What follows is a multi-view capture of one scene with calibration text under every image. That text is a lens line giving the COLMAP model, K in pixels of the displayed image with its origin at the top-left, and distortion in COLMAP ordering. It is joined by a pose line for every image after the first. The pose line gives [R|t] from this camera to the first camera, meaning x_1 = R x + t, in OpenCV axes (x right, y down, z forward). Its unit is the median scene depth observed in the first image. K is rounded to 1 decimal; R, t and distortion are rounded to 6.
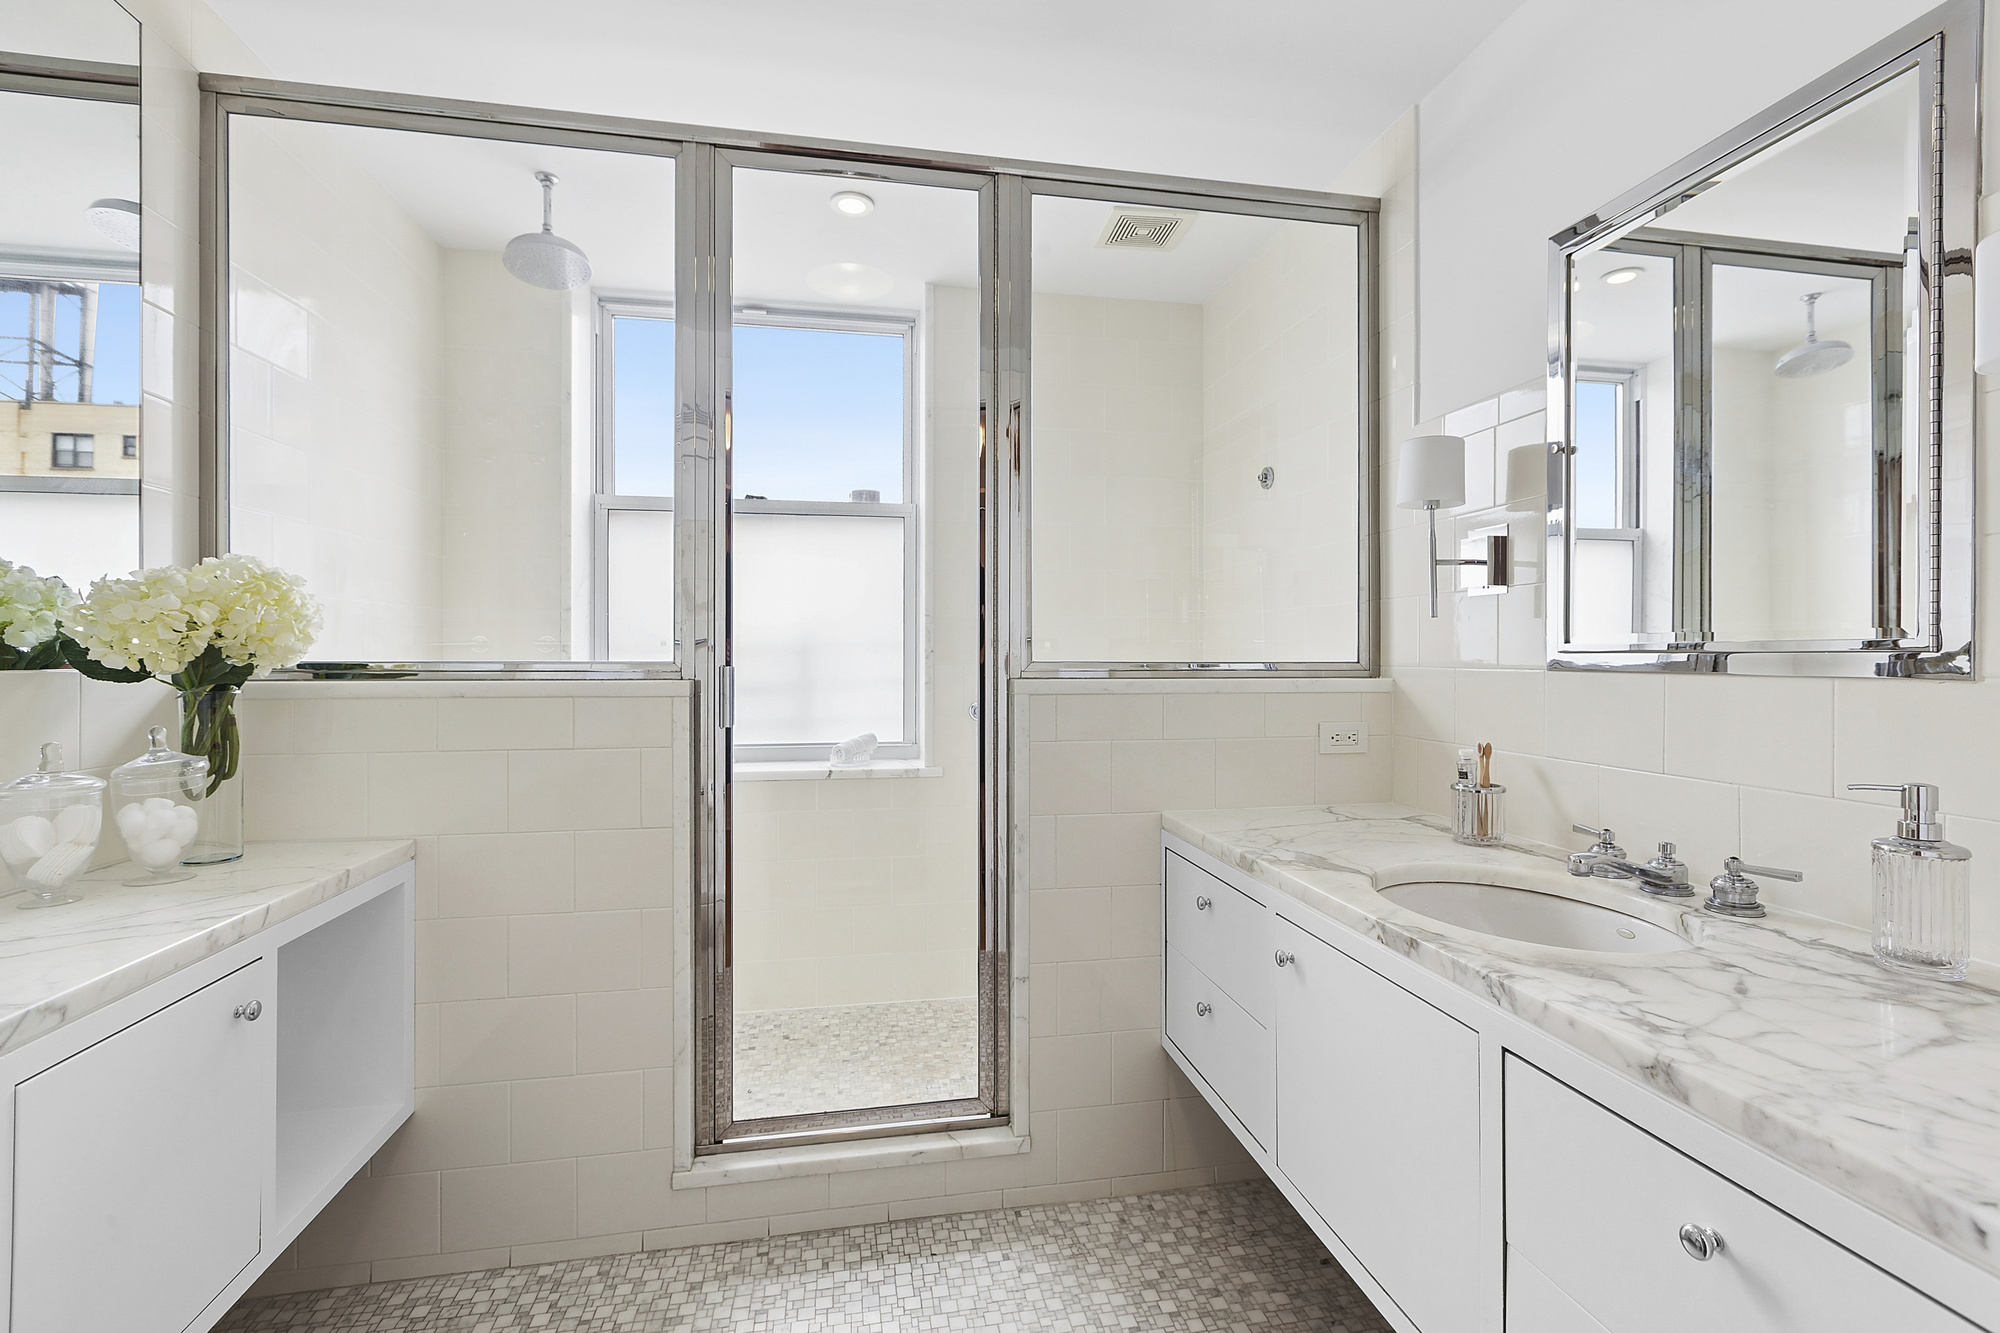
lens RADIAL K [[903.1, 0, 1013.7], [0, 903.1, 665.3], [0, 0, 1]] dist [-0.005677, 0.000063]
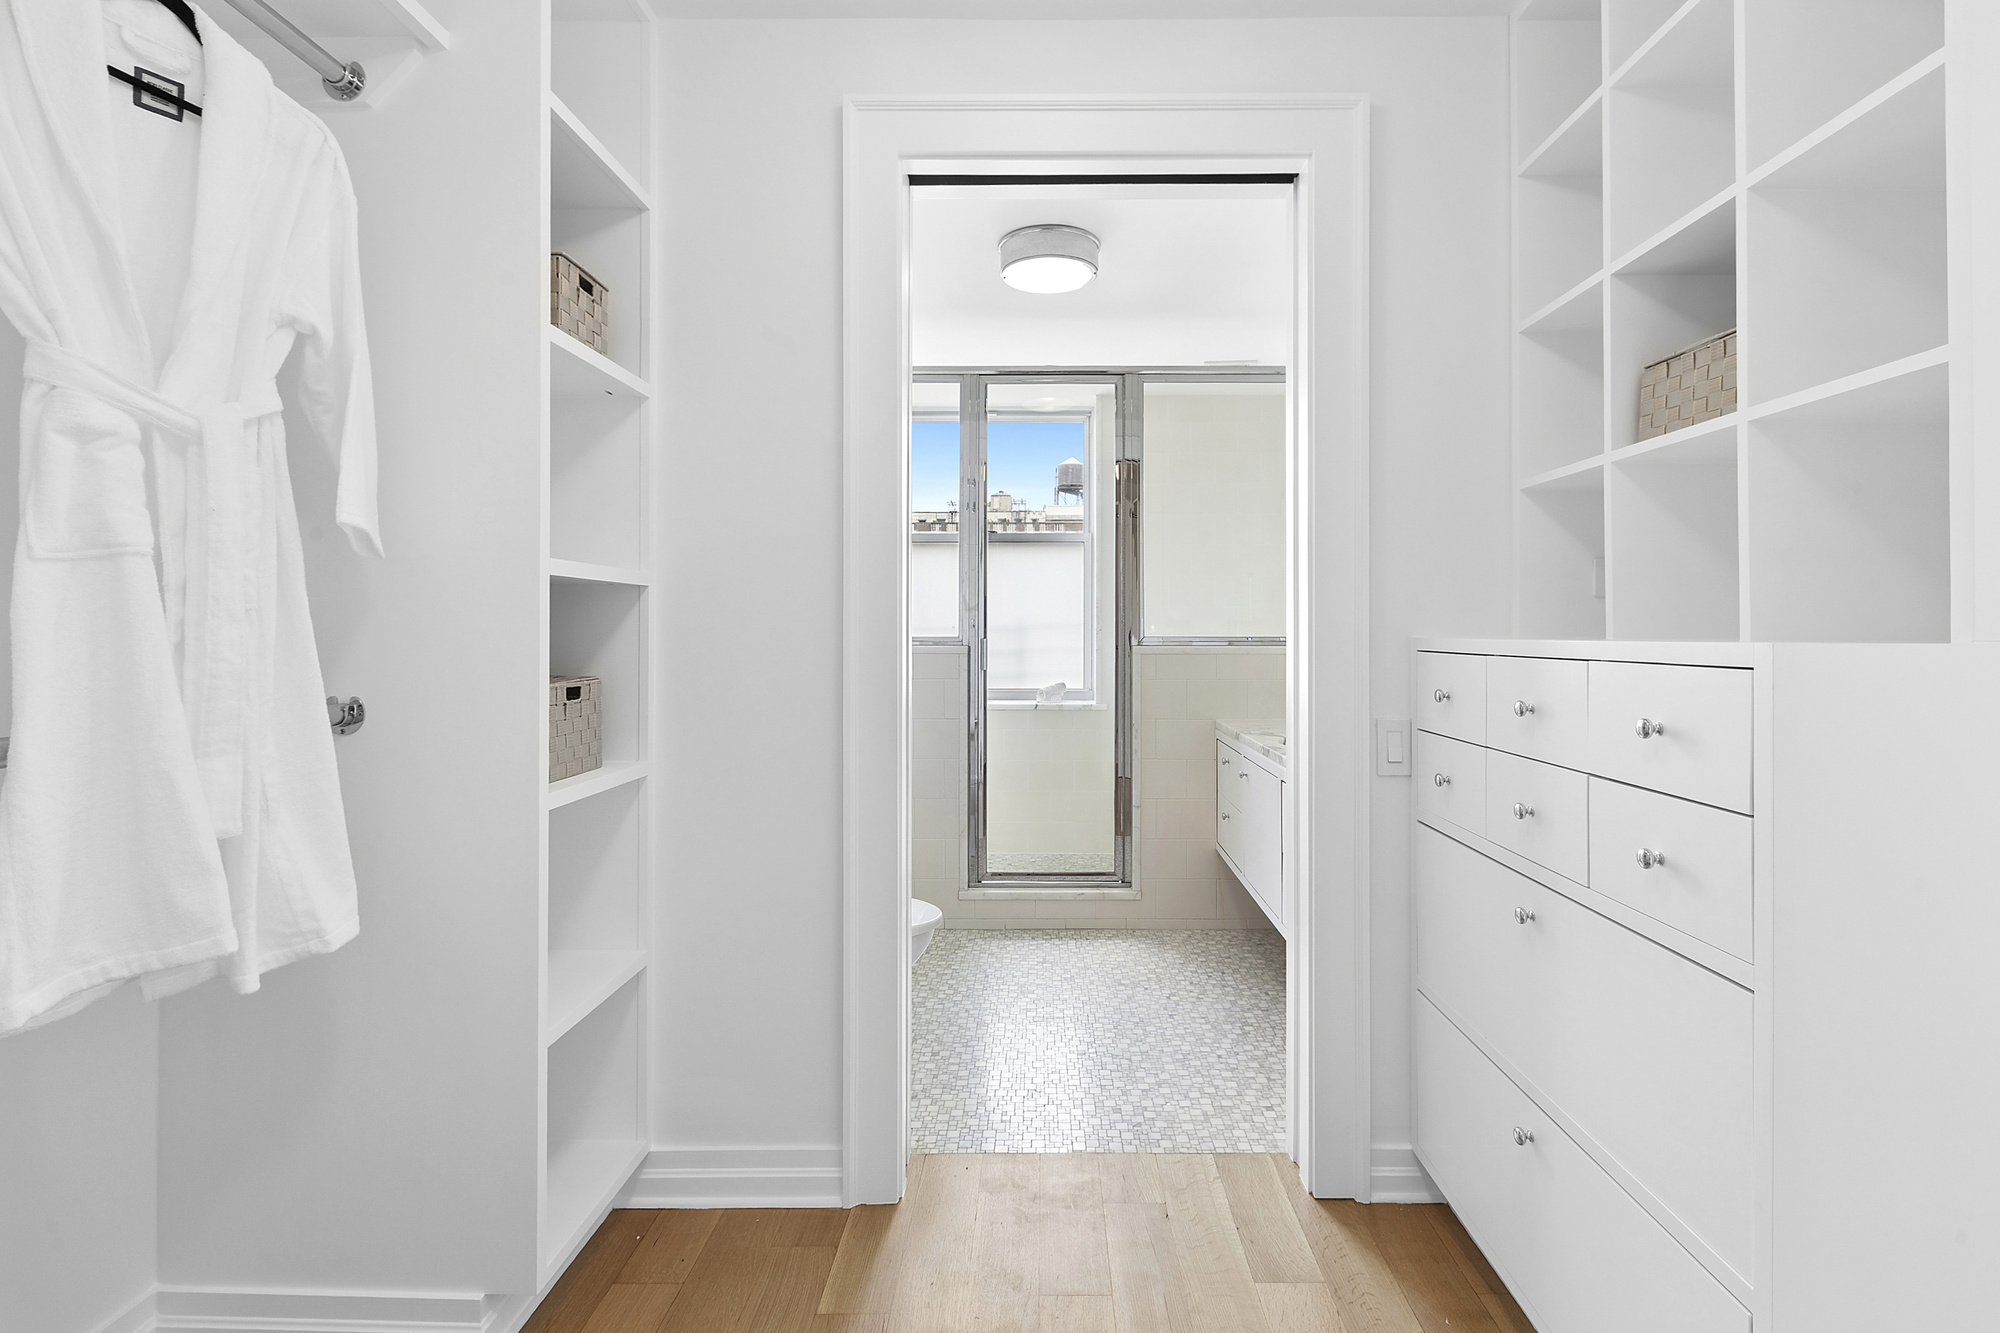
lens RADIAL K [[903.1, 0, 1011.3], [0, 903.1, 650.6], [0, 0, 1]] dist [-0.005677, 0.000063]
pose [[0.974086, 0.004564, -0.226132, 0.179871], [-0.002380, 0.999948, 0.009929, 0.007308], [0.226165, -0.009133, 0.974046, -0.890611]]
